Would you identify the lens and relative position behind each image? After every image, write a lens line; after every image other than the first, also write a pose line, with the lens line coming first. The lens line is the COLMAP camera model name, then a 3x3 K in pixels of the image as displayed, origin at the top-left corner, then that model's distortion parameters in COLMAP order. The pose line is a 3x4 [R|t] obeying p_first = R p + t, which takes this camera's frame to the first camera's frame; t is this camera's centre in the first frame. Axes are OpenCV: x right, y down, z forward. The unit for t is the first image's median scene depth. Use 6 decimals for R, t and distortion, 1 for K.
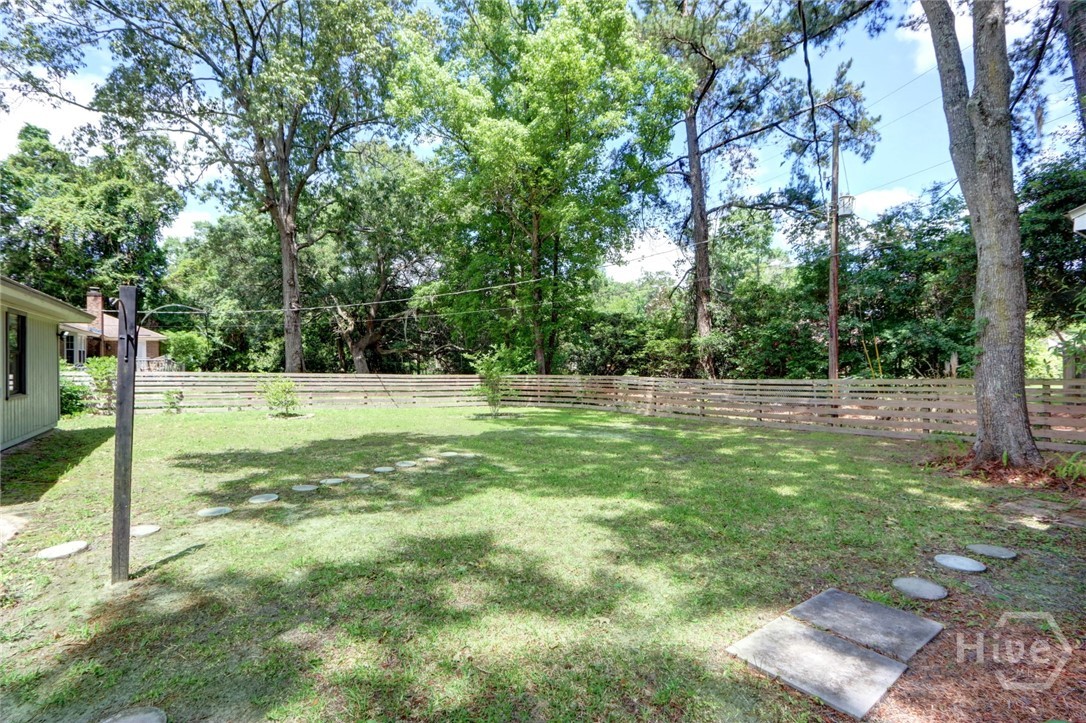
lens RADIAL K [[513.4, 0, 532.2], [0, 513.4, 357.2], [0, 0, 1]] dist [-0.020187, -0.000308]
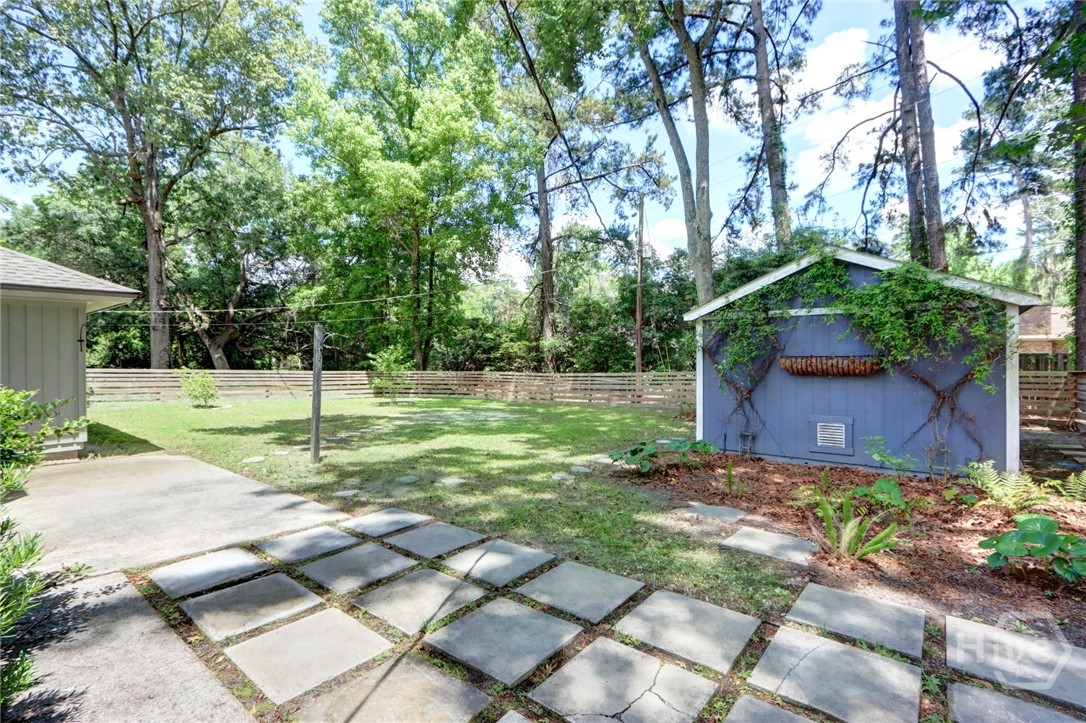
lens RADIAL K [[501.7, 0, 529.1], [0, 501.7, 360.4], [0, 0, 1]] dist [-0.021527, -0.000282]
pose [[0.955981, 0.003364, 0.293410, -0.065291], [-0.006405, 0.999935, 0.009404, -0.002094], [-0.293359, -0.010869, 0.955941, -0.145959]]
